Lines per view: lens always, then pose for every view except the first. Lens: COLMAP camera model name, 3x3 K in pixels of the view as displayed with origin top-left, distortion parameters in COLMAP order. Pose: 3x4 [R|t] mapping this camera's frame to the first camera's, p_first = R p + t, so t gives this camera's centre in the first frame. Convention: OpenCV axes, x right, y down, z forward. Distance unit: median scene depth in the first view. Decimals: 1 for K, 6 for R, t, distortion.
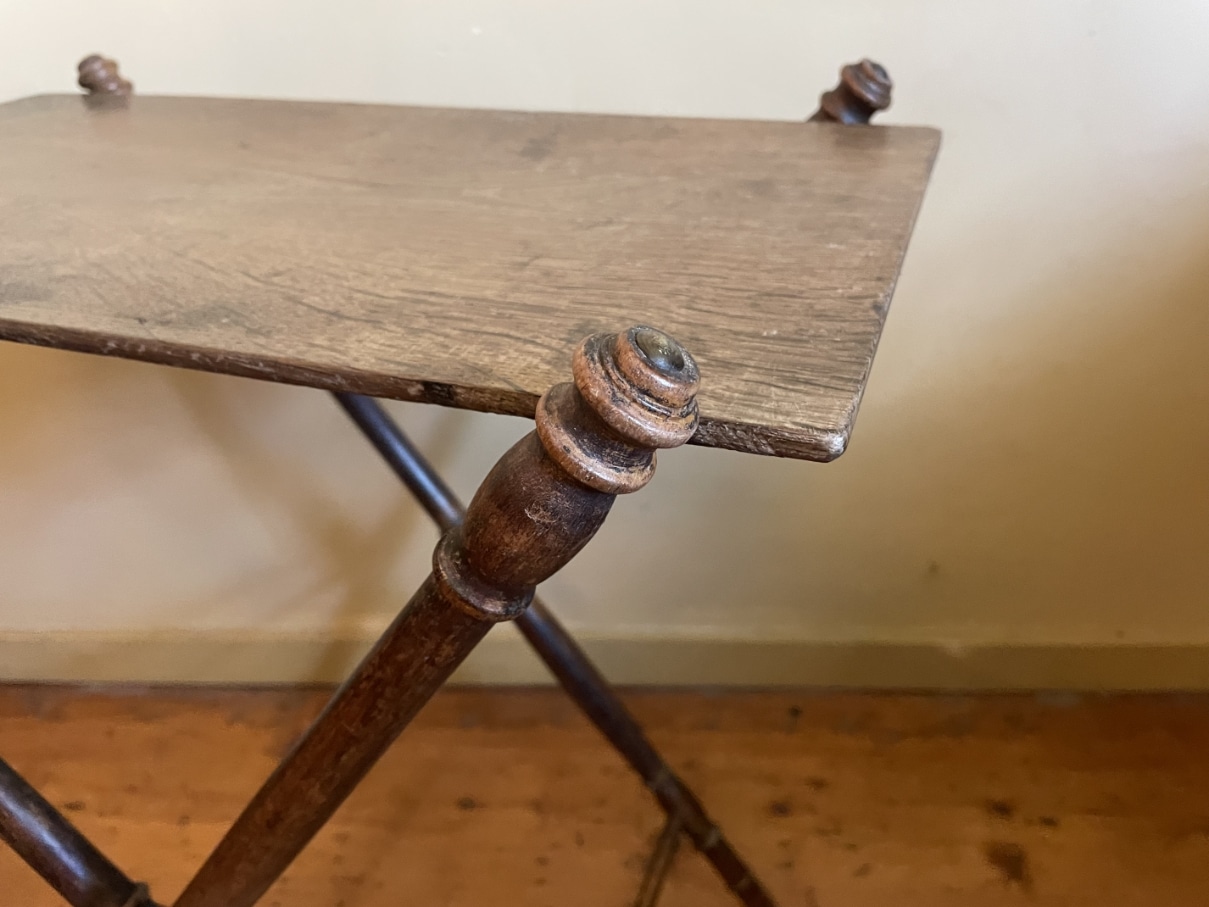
lens RADIAL K [[955.7, 0, 615.5], [0, 955.7, 441.8], [0, 0, 1]] dist [0.015812, -0.022173]
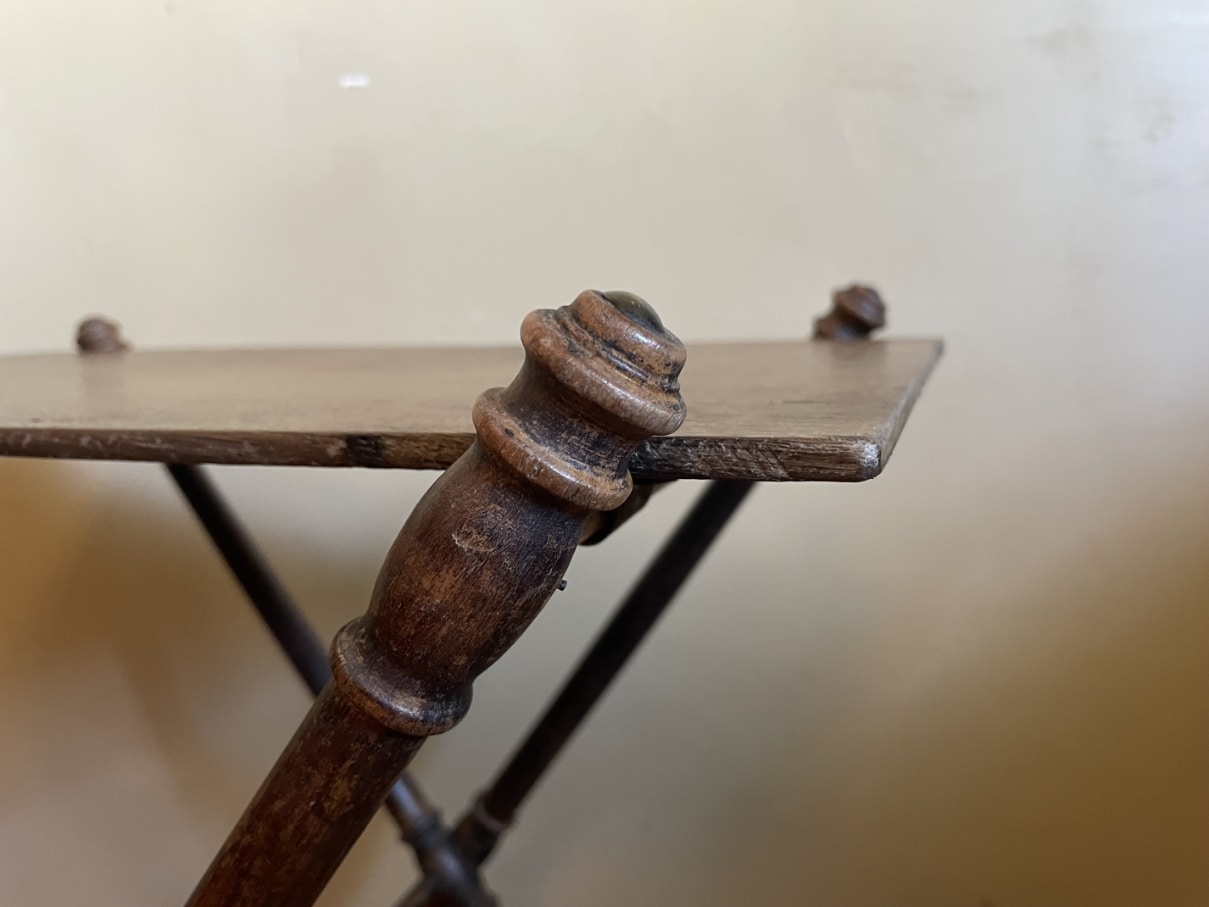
lens RADIAL K [[969.5, 0, 612.6], [0, 969.5, 452.8], [0, 0, 1]] dist [-0.008034, -0.030979]
pose [[0.999975, 0.002250, -0.006761, 0.028862], [-0.004521, 0.933772, -0.357840, 0.240588], [0.005508, 0.357862, 0.933758, 0.243759]]
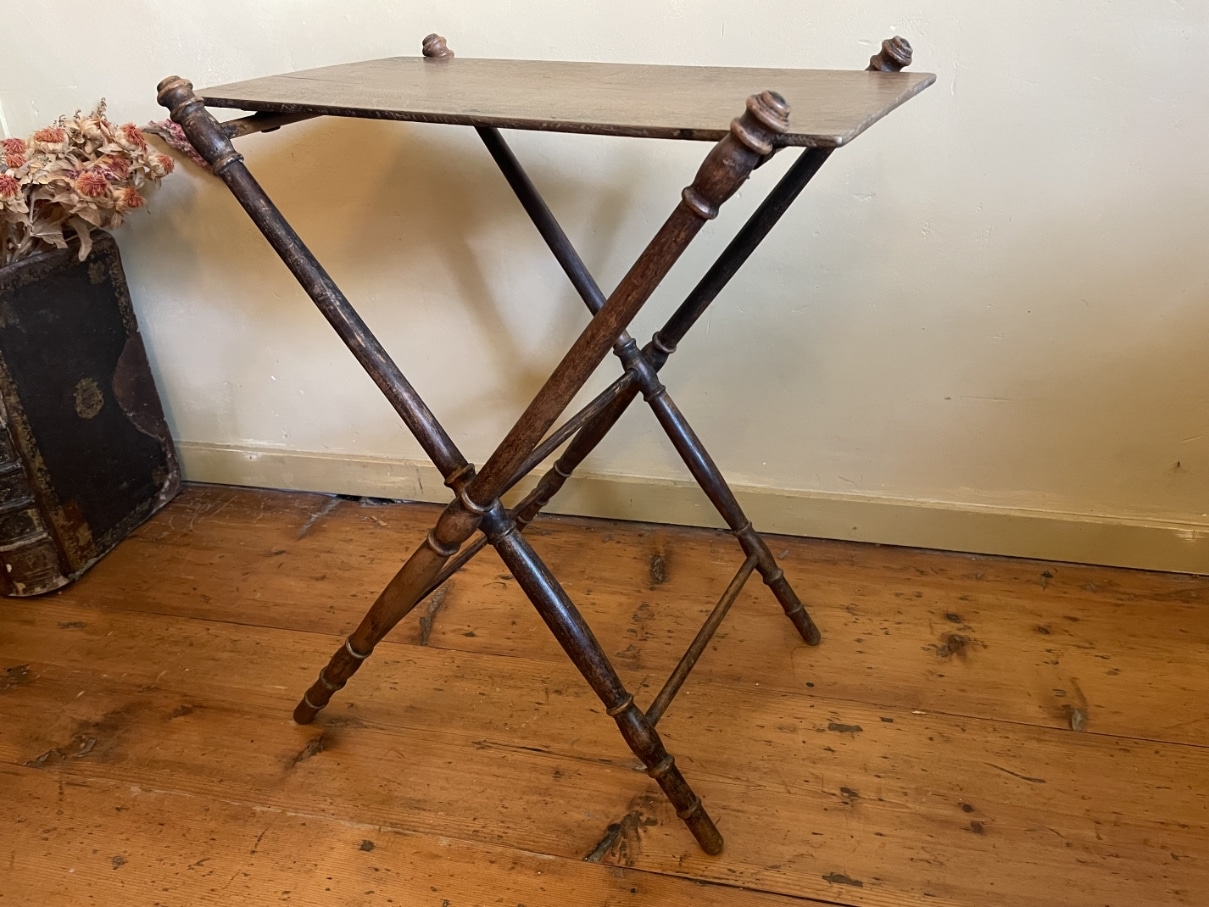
lens RADIAL K [[929.0, 0, 609.2], [0, 929.0, 450.4], [0, 0, 1]] dist [0.088675, -0.129665]
pose [[0.987907, 0.086689, -0.128548, -0.977914], [-0.090196, 0.995687, -0.021707, 0.801598], [0.126112, 0.033039, 0.991466, -1.298436]]
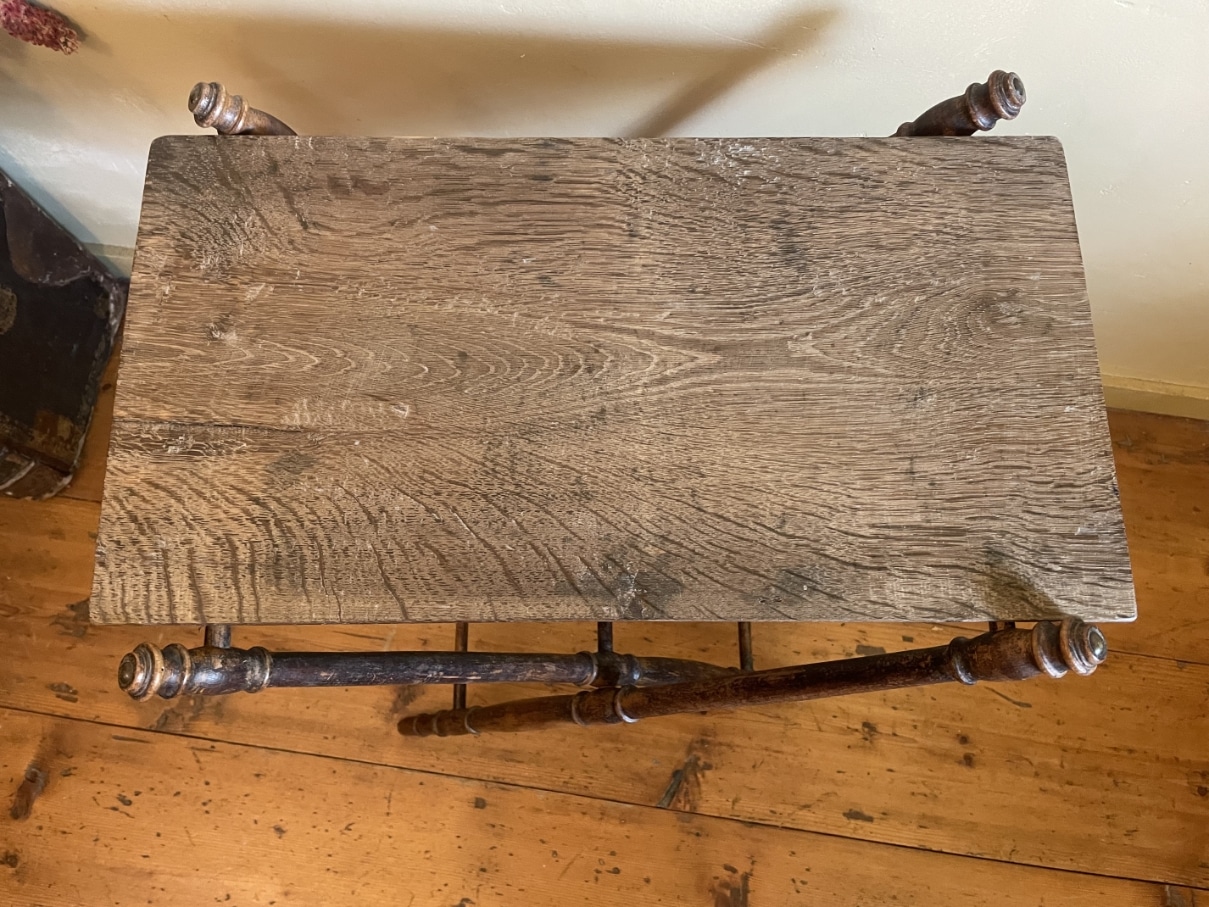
lens RADIAL K [[929.0, 0, 598.2], [0, 929.0, 462.5], [0, 0, 1]] dist [0.088675, -0.129665]
pose [[0.995438, 0.093388, 0.019564, -1.916602], [-0.080521, 0.712195, 0.697349, -2.004972], [0.051191, -0.695742, 0.716465, 0.193043]]
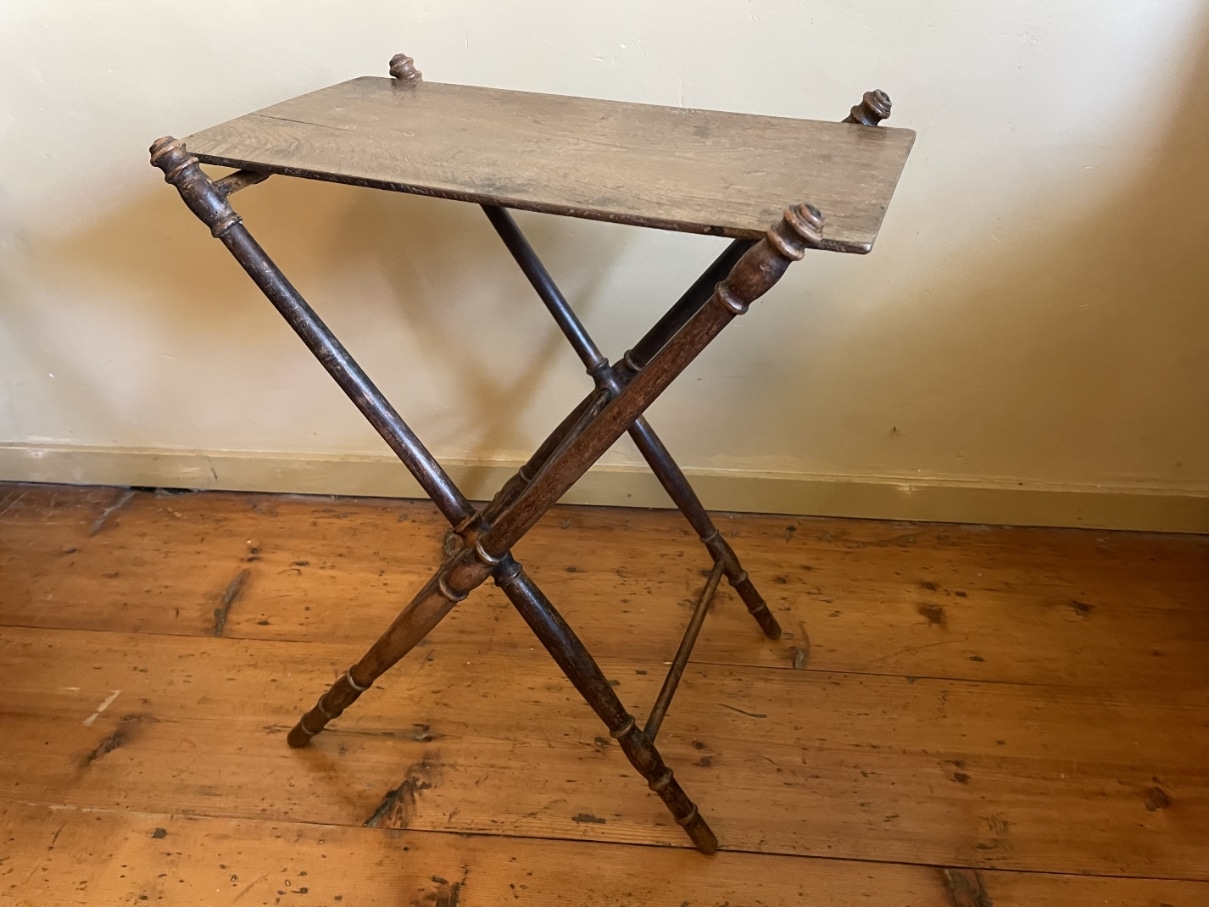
lens RADIAL K [[929.0, 0, 593.9], [0, 929.0, 454.4], [0, 0, 1]] dist [0.088675, -0.129665]
pose [[0.998934, 0.045337, 0.008649, -0.522673], [-0.045720, 0.997656, 0.050921, 0.455513], [-0.006320, -0.051262, 0.998665, -1.641229]]
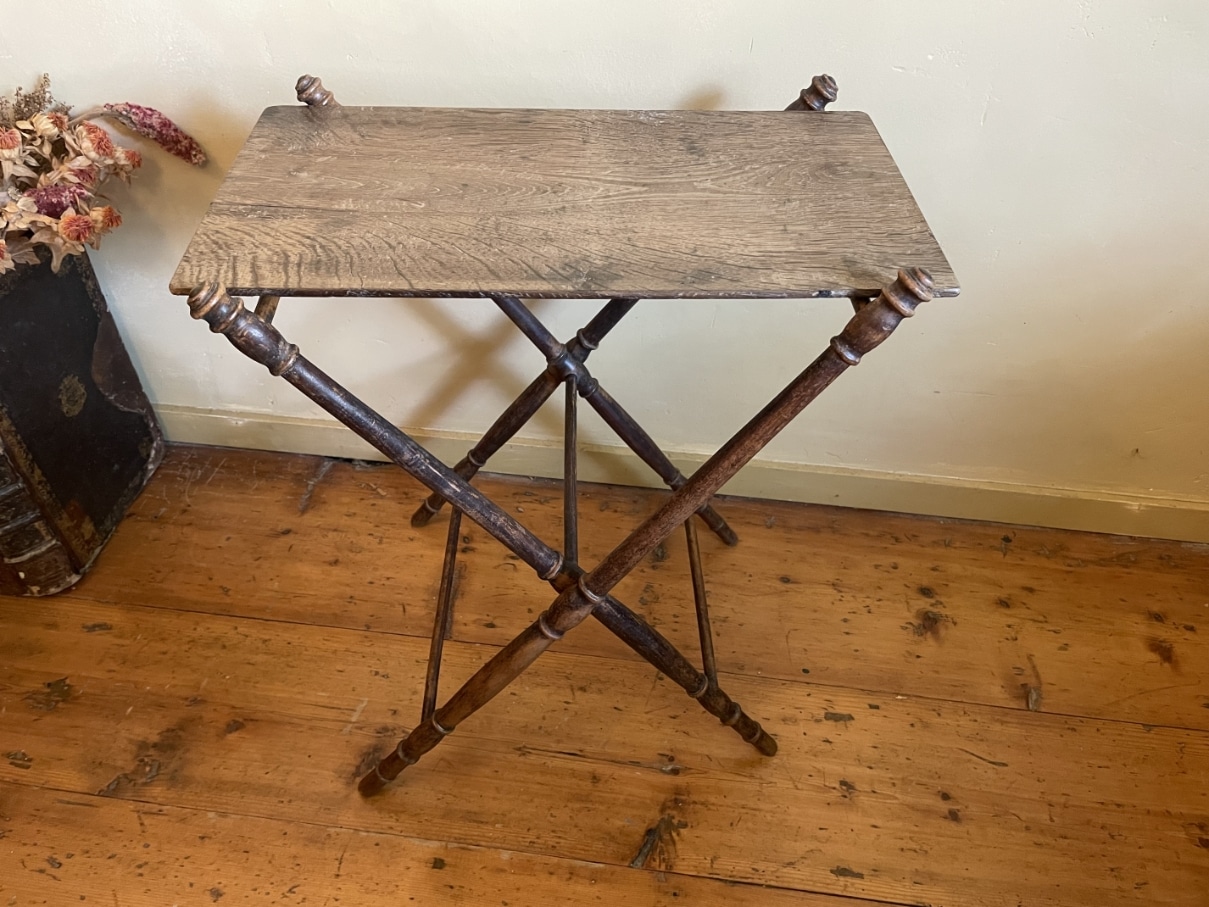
lens RADIAL K [[929.0, 0, 599.5], [0, 929.0, 449.5], [0, 0, 1]] dist [0.088675, -0.129665]
pose [[0.996060, 0.087776, -0.012606, -1.638690], [-0.082676, 0.970629, 0.225929, -0.443372], [0.032067, -0.223997, 0.974062, -1.372616]]
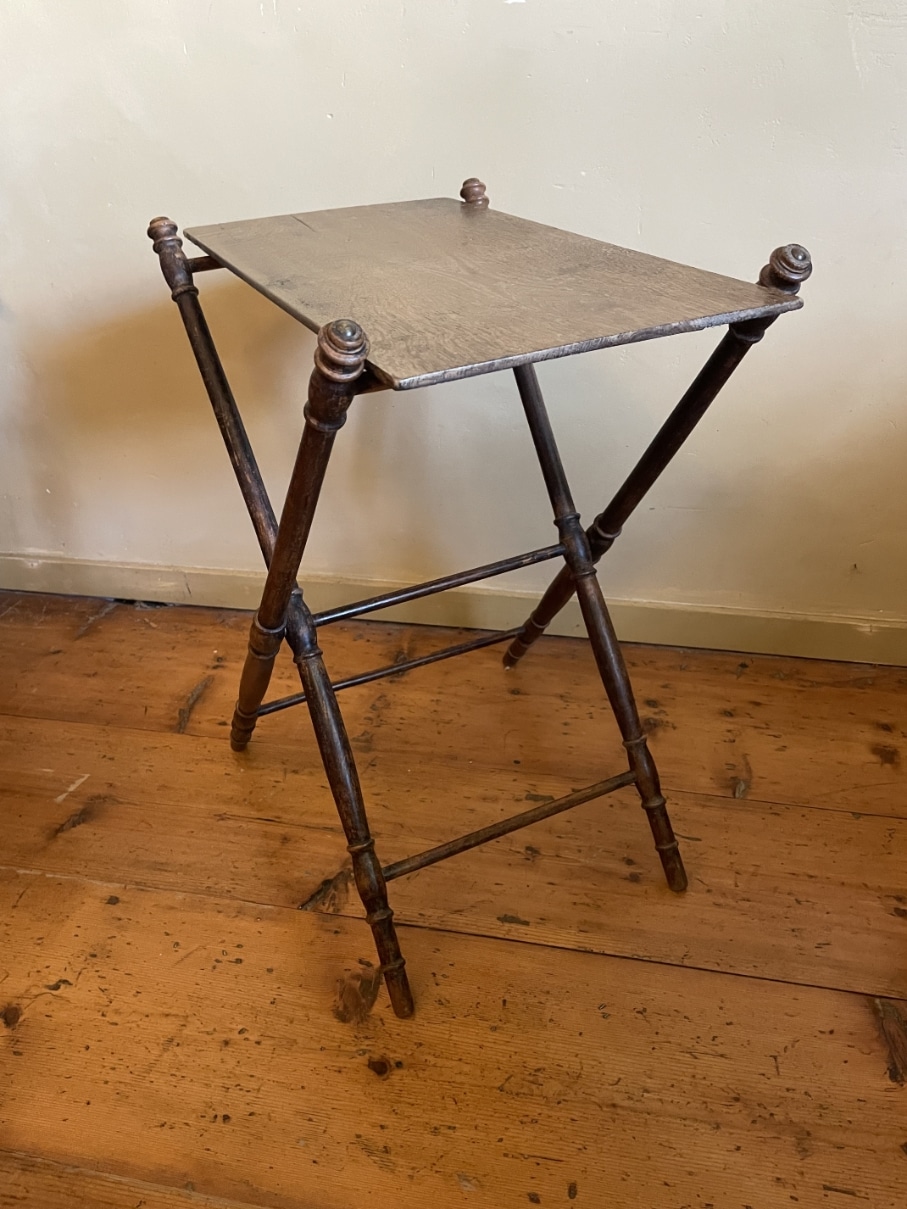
lens RADIAL K [[929.0, 0, 462.0], [0, 929.0, 605.1], [0, 0, 1]] dist [0.088675, -0.129665]
pose [[0.990010, 0.086444, -0.111390, -0.324788], [-0.082986, 0.995925, 0.035322, 0.724841], [0.113989, -0.025726, 0.993149, -1.755291]]
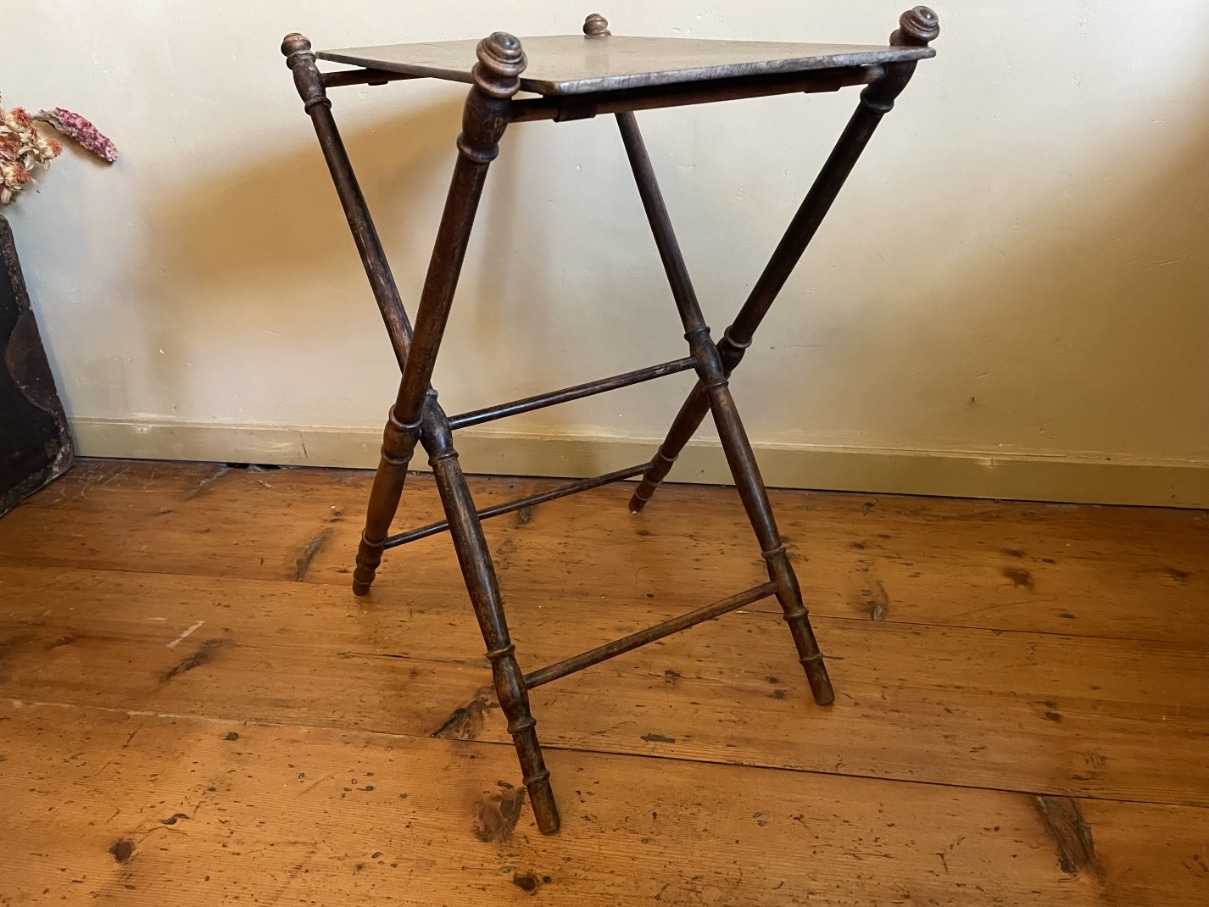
lens RADIAL K [[929.0, 0, 600.9], [0, 929.0, 440.4], [0, 0, 1]] dist [0.088675, -0.129665]
pose [[0.995708, 0.054116, -0.075078, -0.450446], [-0.059824, 0.995313, -0.075987, 1.291088], [0.070614, 0.080152, 0.994278, -1.715558]]
